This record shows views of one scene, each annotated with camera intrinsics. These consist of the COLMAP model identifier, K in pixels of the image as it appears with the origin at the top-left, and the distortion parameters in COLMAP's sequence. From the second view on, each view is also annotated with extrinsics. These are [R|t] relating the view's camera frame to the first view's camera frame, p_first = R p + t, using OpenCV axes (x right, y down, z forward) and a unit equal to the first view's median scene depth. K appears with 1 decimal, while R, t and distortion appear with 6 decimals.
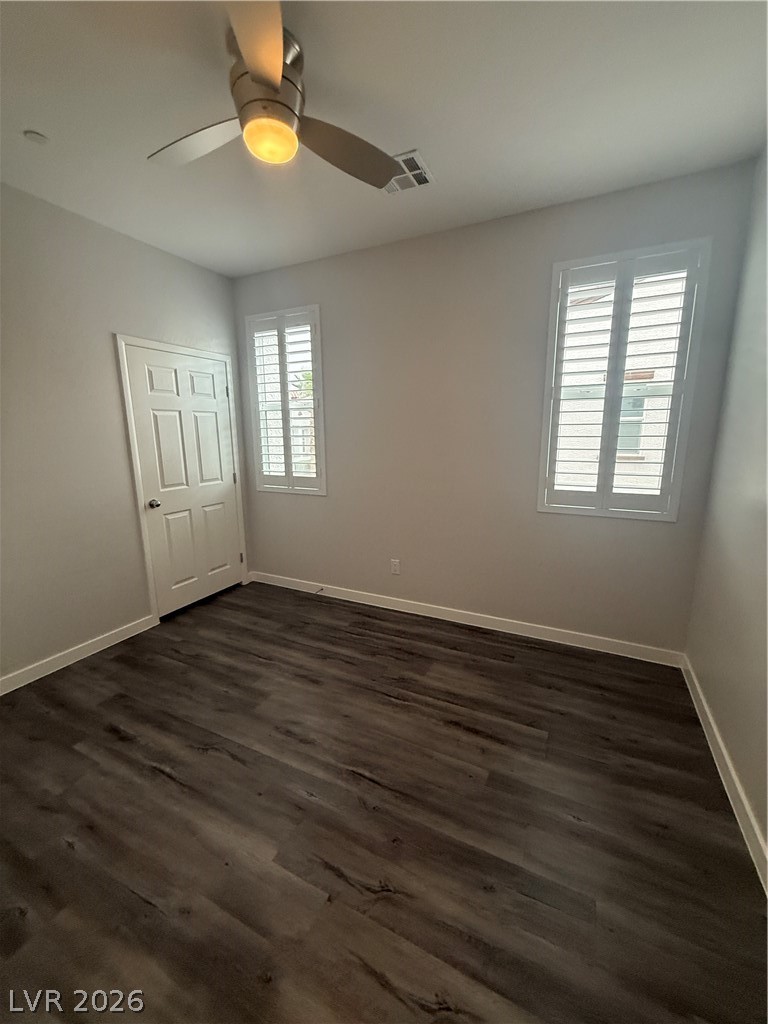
lens RADIAL K [[410.9, 0, 384.0], [0, 410.9, 512.0], [0, 0, 1]] dist [0.000215, 0.000167]
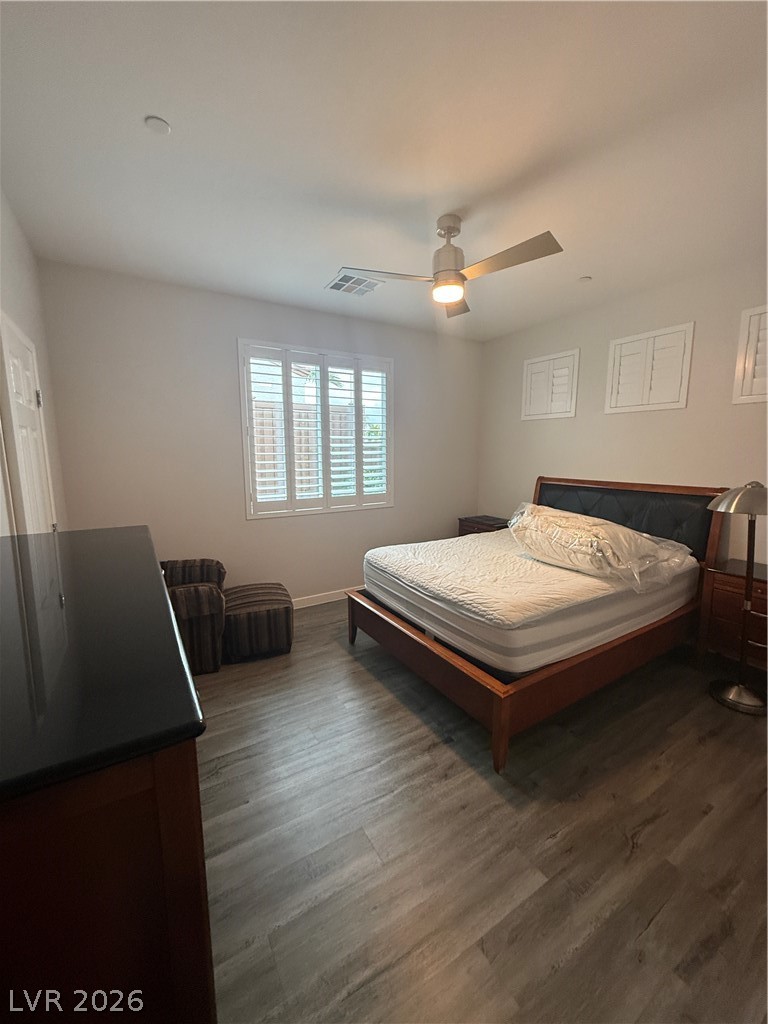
lens RADIAL K [[410.9, 0, 384.0], [0, 410.9, 512.0], [0, 0, 1]] dist [0.000215, 0.000167]
pose [[0.532069, -0.127915, 0.836983, -1.212543], [0.161654, 0.985685, 0.047878, -0.087865], [-0.831126, 0.109827, 0.545130, 0.334694]]
